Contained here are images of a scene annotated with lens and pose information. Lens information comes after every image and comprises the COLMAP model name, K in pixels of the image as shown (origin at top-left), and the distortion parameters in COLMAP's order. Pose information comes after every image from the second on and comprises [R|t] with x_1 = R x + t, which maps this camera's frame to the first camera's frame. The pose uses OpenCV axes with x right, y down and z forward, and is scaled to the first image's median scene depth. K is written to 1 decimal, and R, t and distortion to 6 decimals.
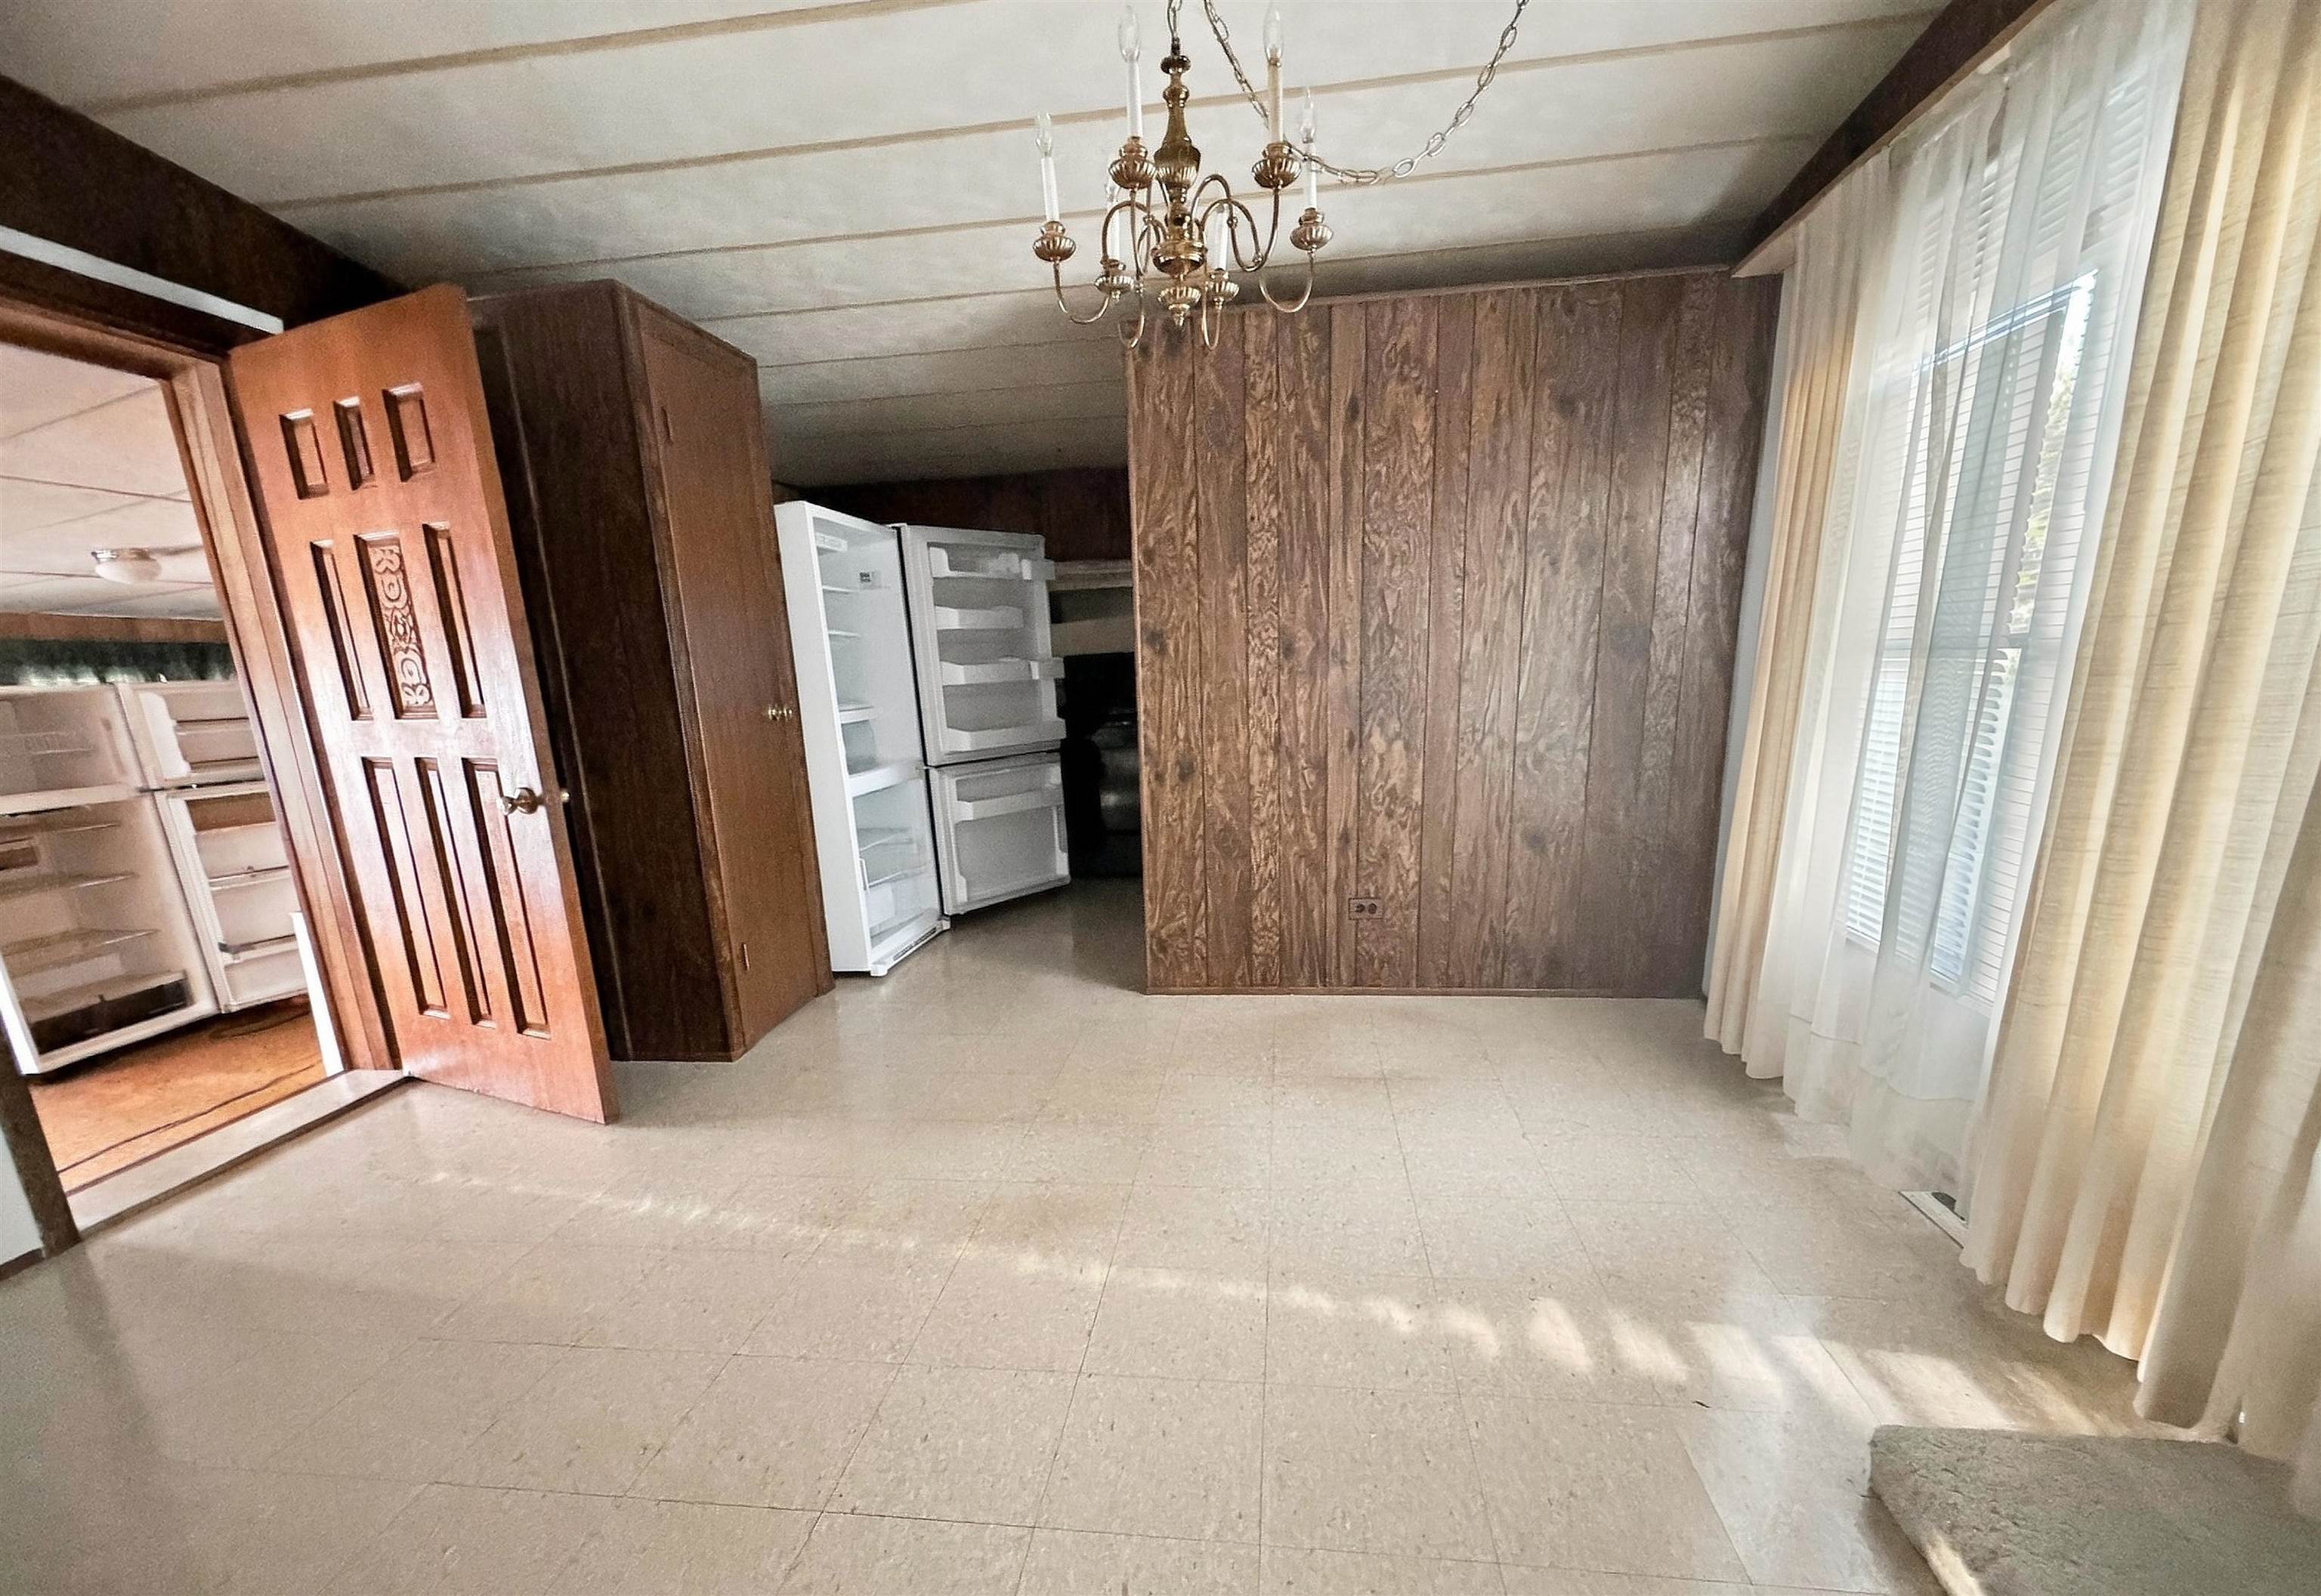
lens RADIAL K [[962.4, 0, 1154.6], [0, 962.4, 903.0], [0, 0, 1]] dist [-0.000145, -0.000011]
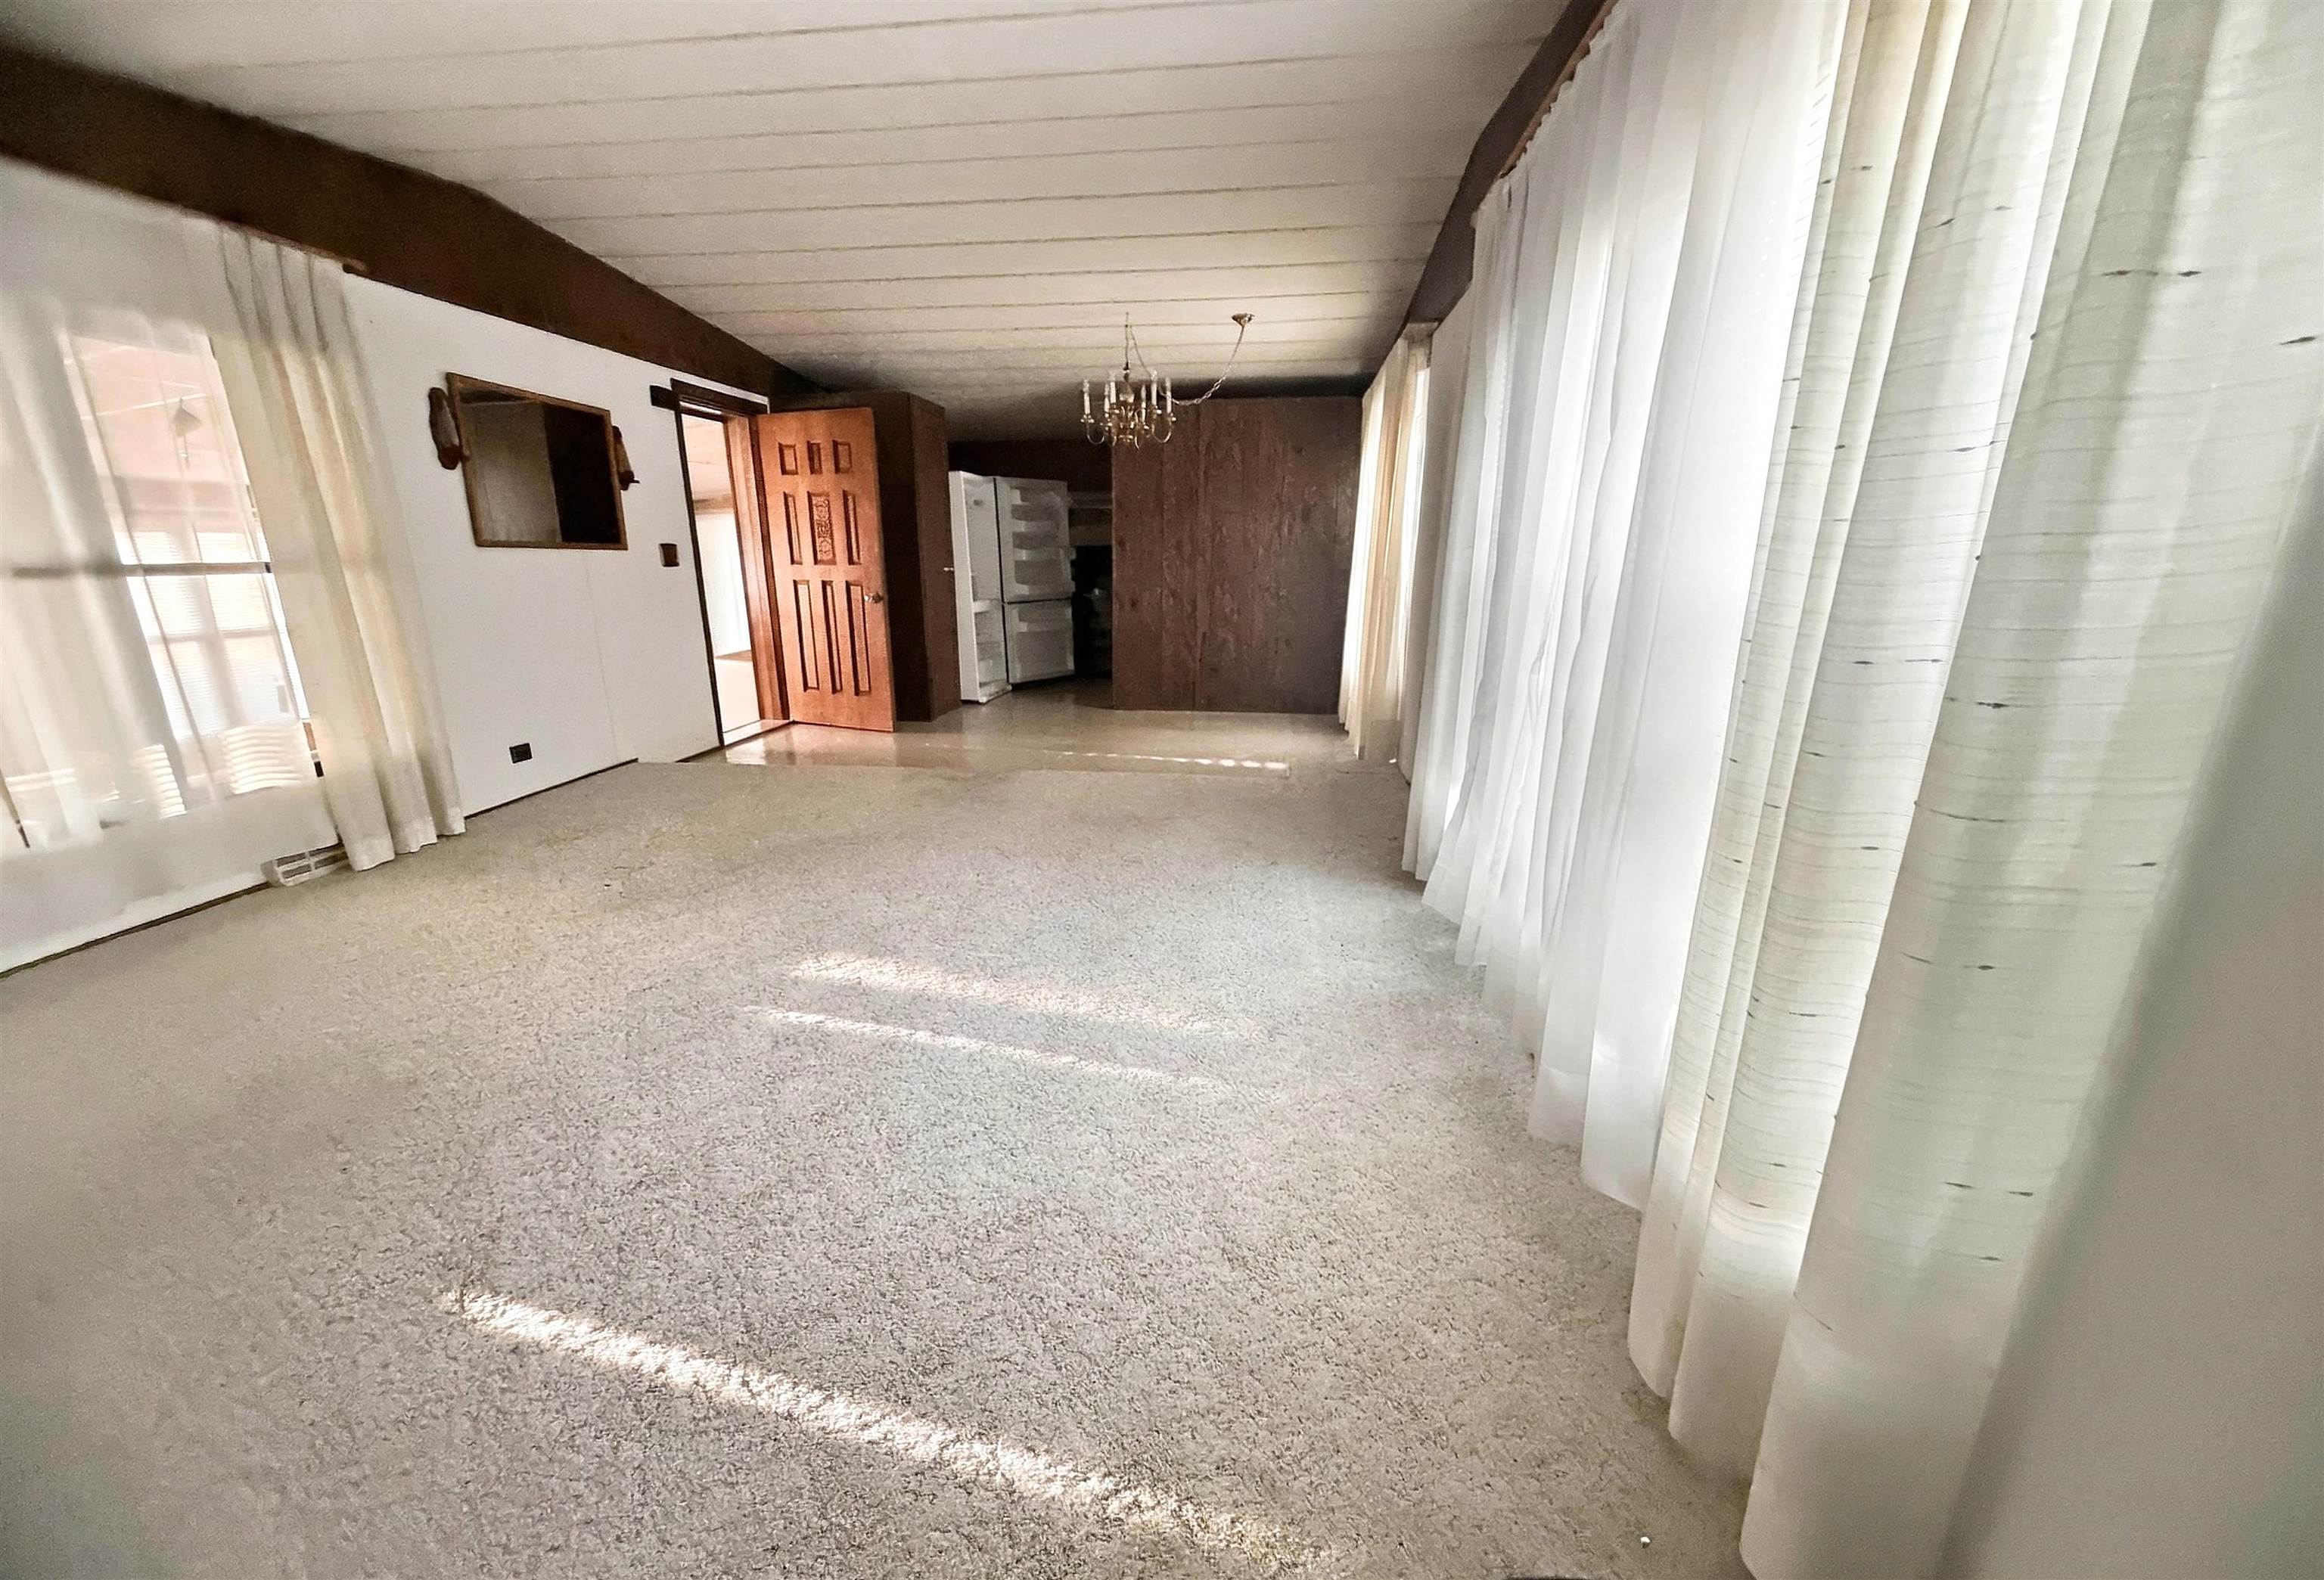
lens RADIAL K [[968.2, 0, 1150.2], [0, 968.2, 841.5], [0, 0, 1]] dist [0.000158, -0.000248]
pose [[0.999224, 0.035843, 0.016338, 0.053794], [-0.036621, 0.998074, 0.050065, 0.293843], [-0.014512, -0.050625, 0.998612, -1.242762]]
